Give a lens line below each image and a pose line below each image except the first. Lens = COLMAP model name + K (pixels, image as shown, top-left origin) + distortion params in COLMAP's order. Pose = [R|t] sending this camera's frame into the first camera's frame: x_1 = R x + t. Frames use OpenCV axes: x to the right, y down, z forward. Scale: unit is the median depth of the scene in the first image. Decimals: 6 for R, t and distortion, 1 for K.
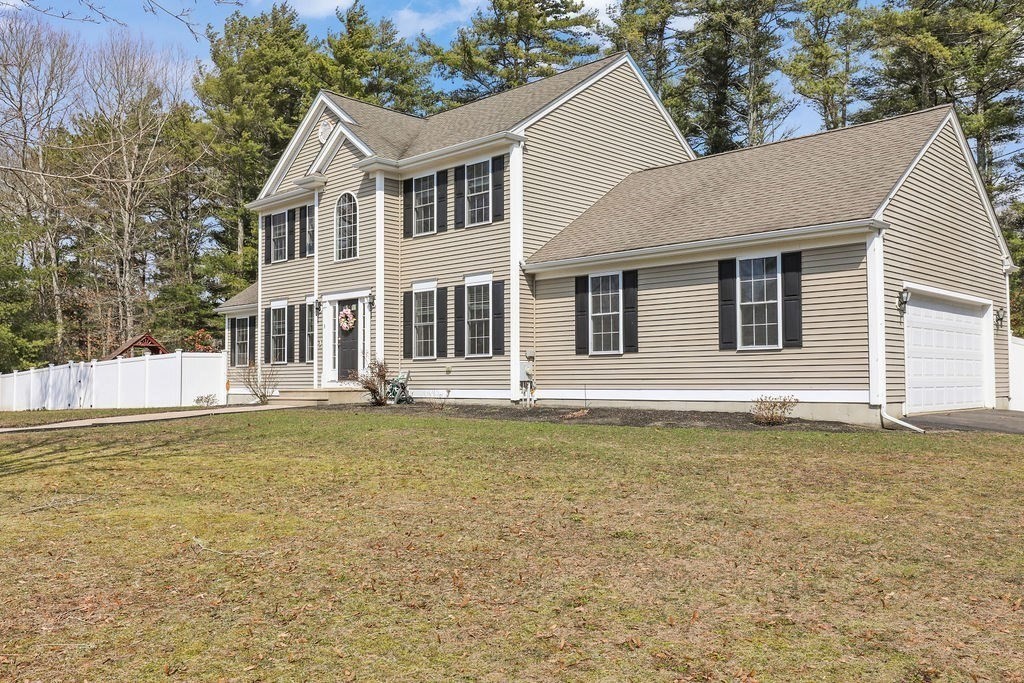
lens RADIAL K [[848.2, 0, 512.0], [0, 848.2, 341.5], [0, 0, 1]] dist [-0.007739, -0.001595]
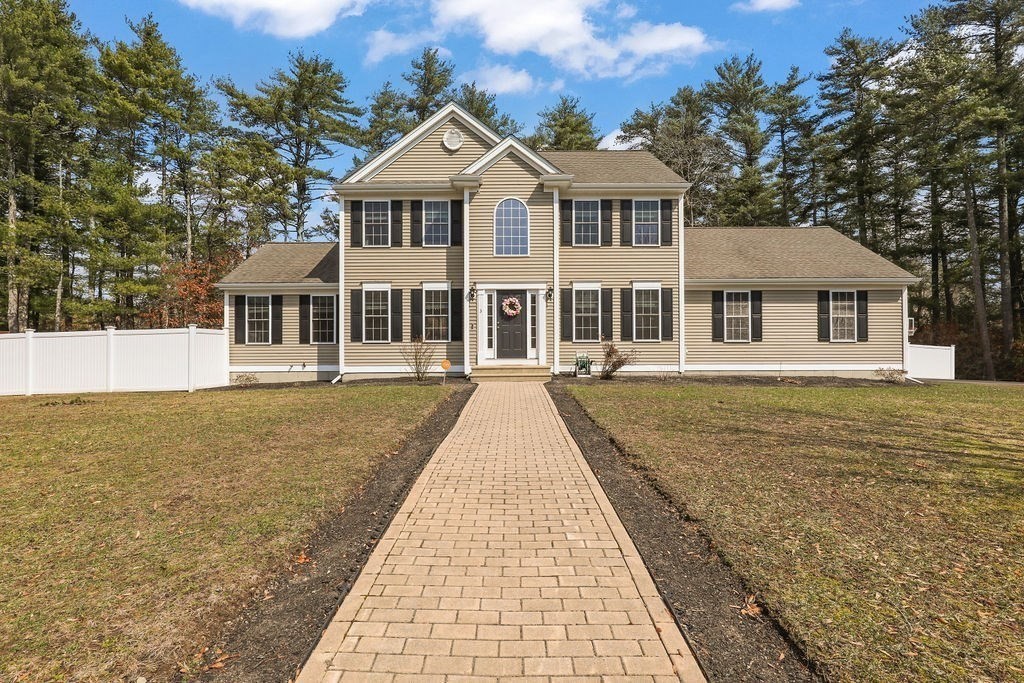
lens RADIAL K [[435.7, 0, 485.2], [0, 435.7, 350.7], [0, 0, 1]] dist [0.008364, -0.000409]
pose [[0.728951, 0.017310, 0.684347, -0.659459], [-0.031247, 0.999480, 0.008003, 0.032901], [-0.683853, -0.027218, 0.729112, 0.606177]]
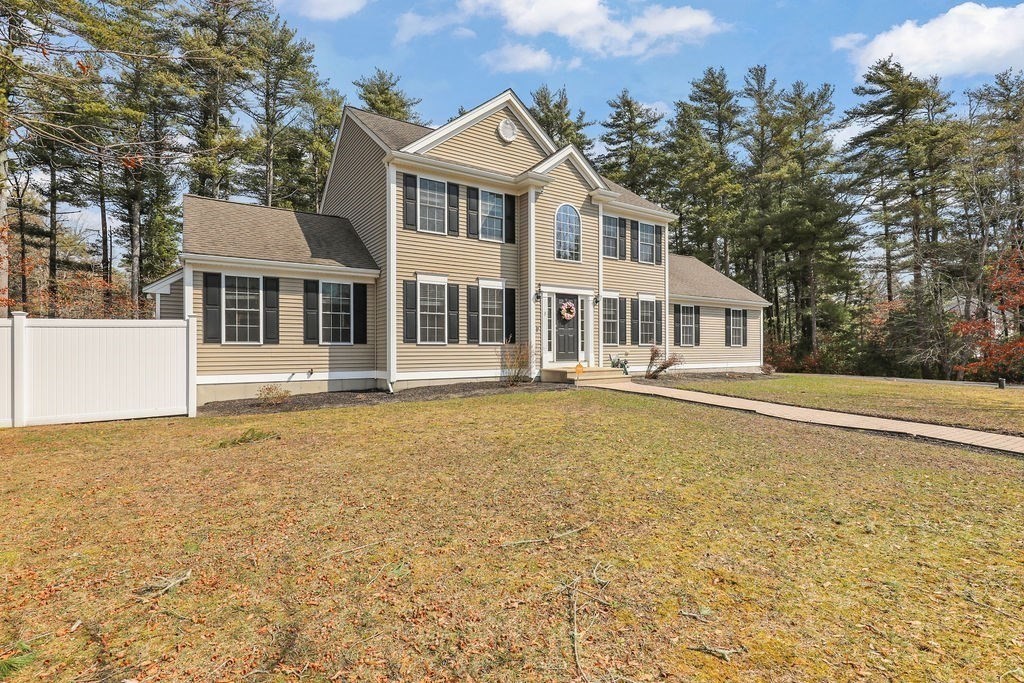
lens RADIAL K [[565.6, 0, 513.9], [0, 565.6, 365.3], [0, 0, 1]] dist [0.001311, 0.000199]
pose [[0.189984, 0.000061, 0.981787, -1.039888], [-0.029820, 0.999539, 0.005709, 0.051744], [-0.981334, -0.030361, 0.189898, 0.957181]]
